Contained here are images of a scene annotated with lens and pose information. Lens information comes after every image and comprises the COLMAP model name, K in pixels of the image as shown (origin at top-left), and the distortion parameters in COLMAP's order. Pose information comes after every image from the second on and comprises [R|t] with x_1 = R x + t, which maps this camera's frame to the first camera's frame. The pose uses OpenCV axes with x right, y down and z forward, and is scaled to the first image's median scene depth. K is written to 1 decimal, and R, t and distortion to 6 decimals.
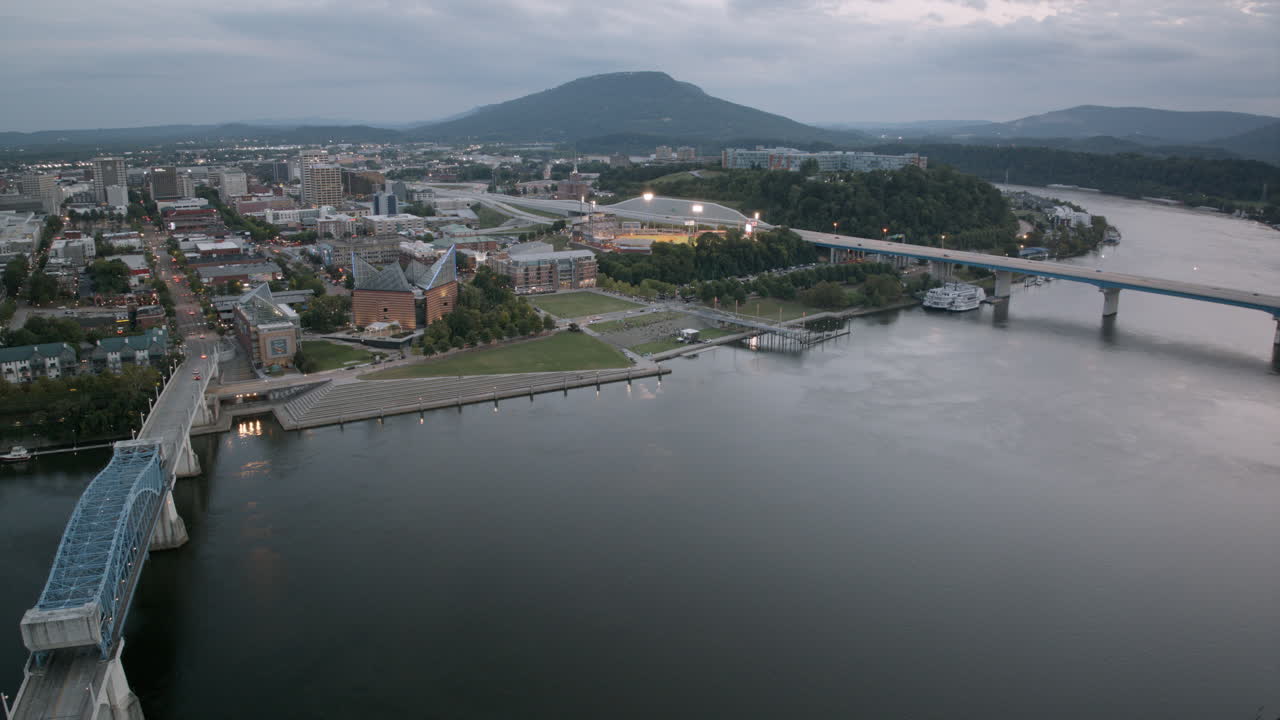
lens RADIAL K [[944.1, 0, 640.0], [0, 944.1, 360.0], [0, 0, 1]] dist [-0.110332, -0.000206]
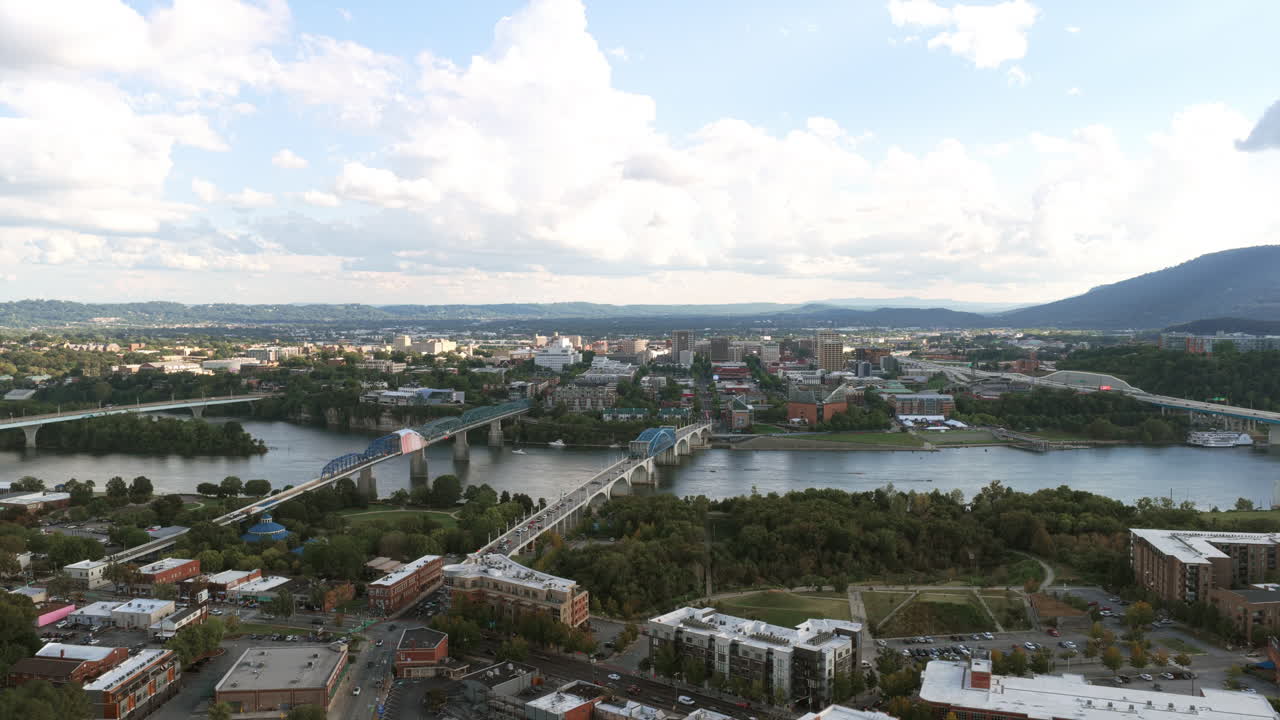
lens RADIAL K [[1009.5, 0, 640.0], [0, 1009.5, 360.0], [0, 0, 1]] dist [0.000187, 0.000037]
pose [[0.840322, 0.022699, -0.541612, 0.246174], [-0.127762, 0.979270, -0.157185, 0.090854], [0.526816, 0.201284, 0.825802, -0.385387]]
